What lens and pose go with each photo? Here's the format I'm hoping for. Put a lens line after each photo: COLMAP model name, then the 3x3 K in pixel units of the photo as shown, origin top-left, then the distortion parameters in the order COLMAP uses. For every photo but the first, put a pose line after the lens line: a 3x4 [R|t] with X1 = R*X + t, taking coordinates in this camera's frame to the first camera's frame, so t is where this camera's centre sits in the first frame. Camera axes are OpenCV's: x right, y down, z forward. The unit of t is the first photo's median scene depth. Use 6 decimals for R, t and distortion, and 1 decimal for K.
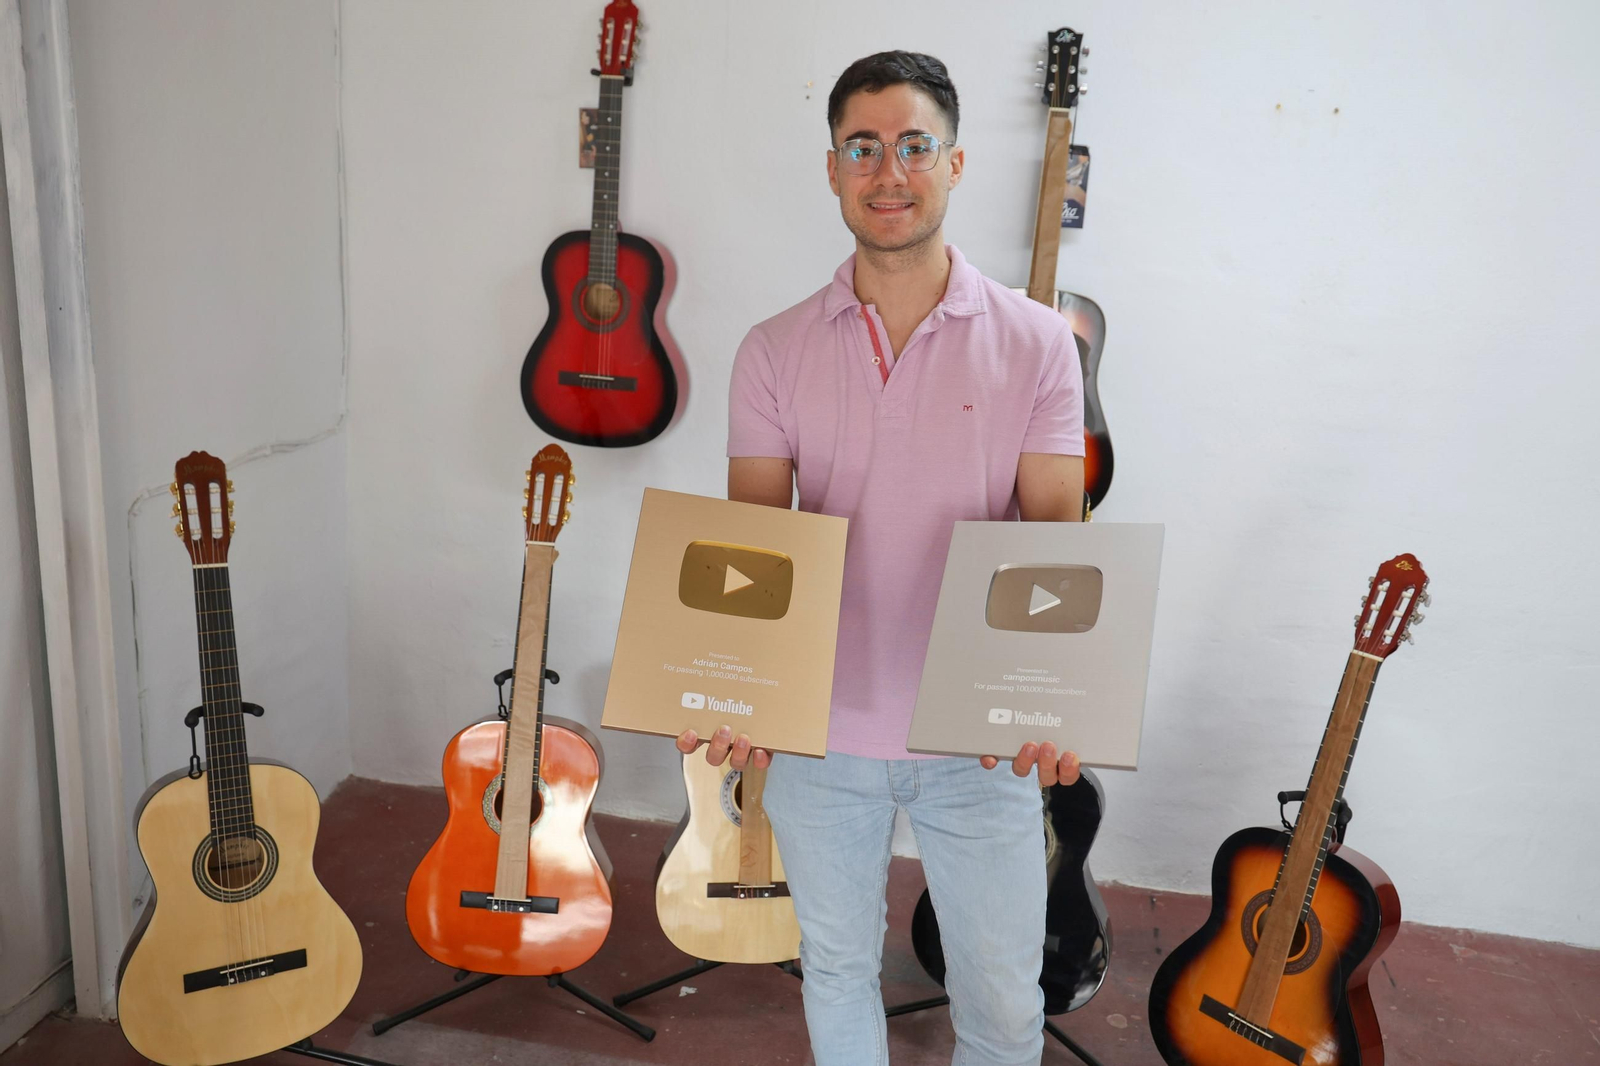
lens RADIAL K [[1344.6, 0, 818.9], [0, 1344.6, 539.9], [0, 0, 1]] dist [-0.033754, 0.037536]
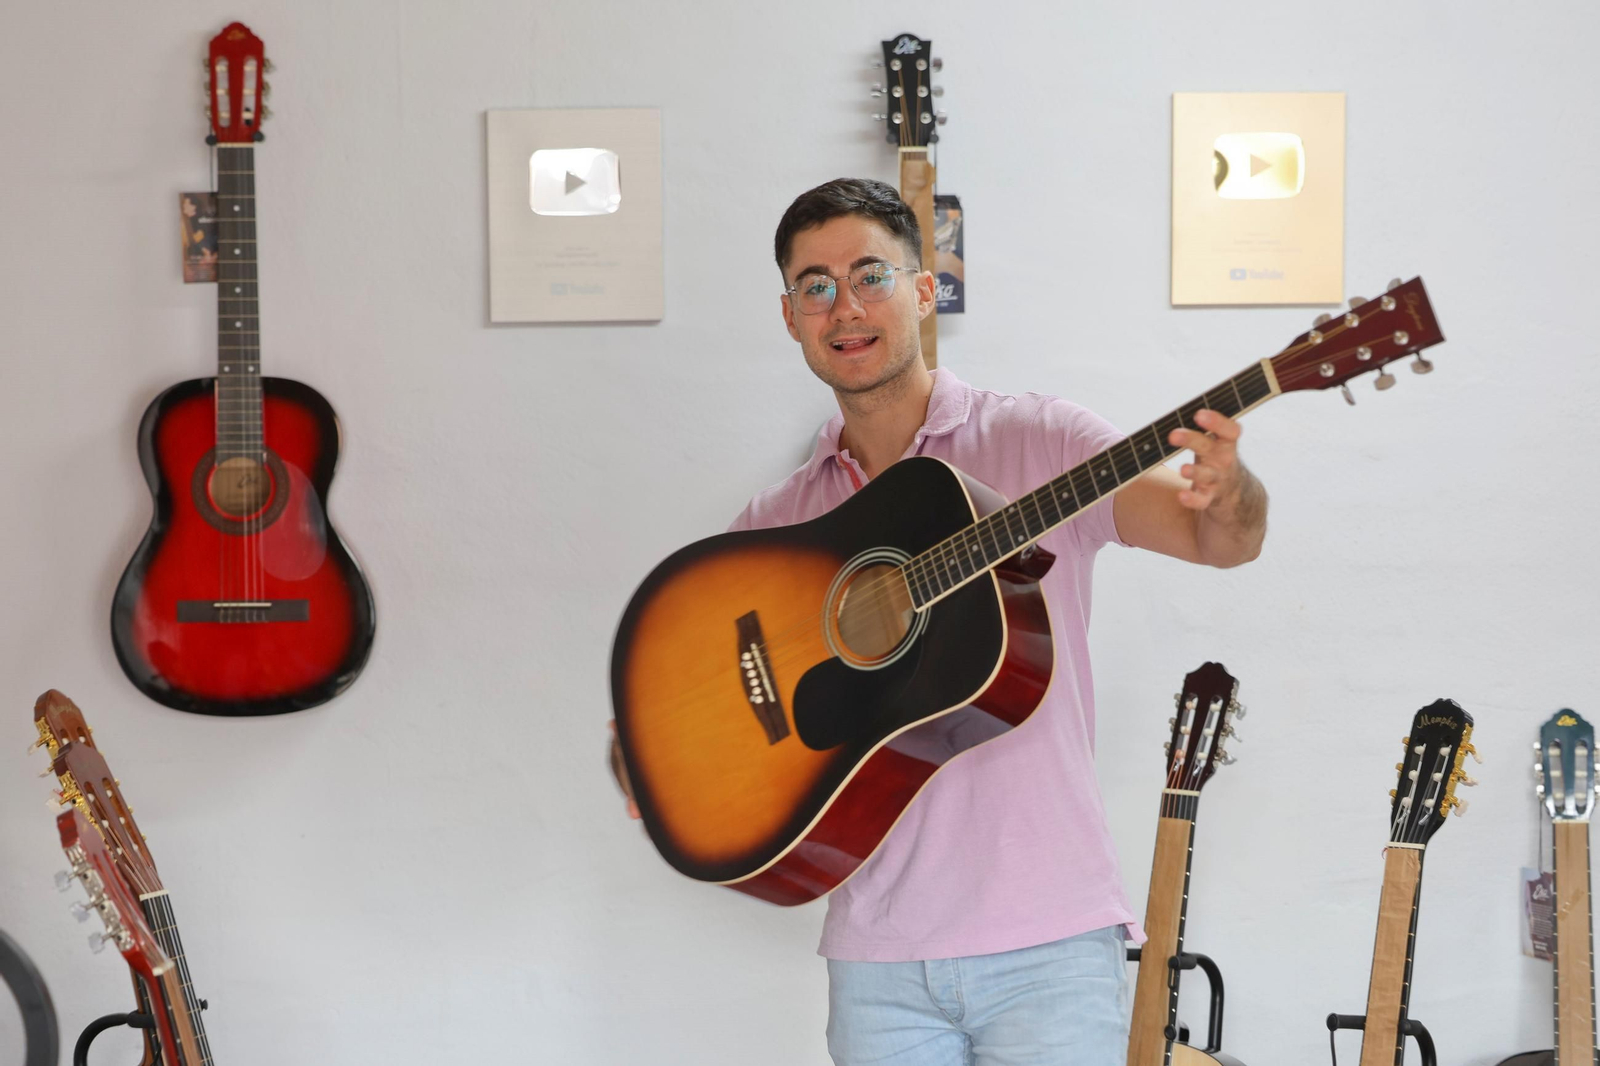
lens RADIAL K [[4443.2, 0, 863.9], [0, 4443.2, 466.9], [0, 0, 1]] dist [0.193391, 0.000000]
pose [[0.974718, -0.090636, 0.204232, -0.321278], [0.125877, 0.977929, -0.166765, 0.214431], [-0.184609, 0.188257, 0.964613, -1.153472]]
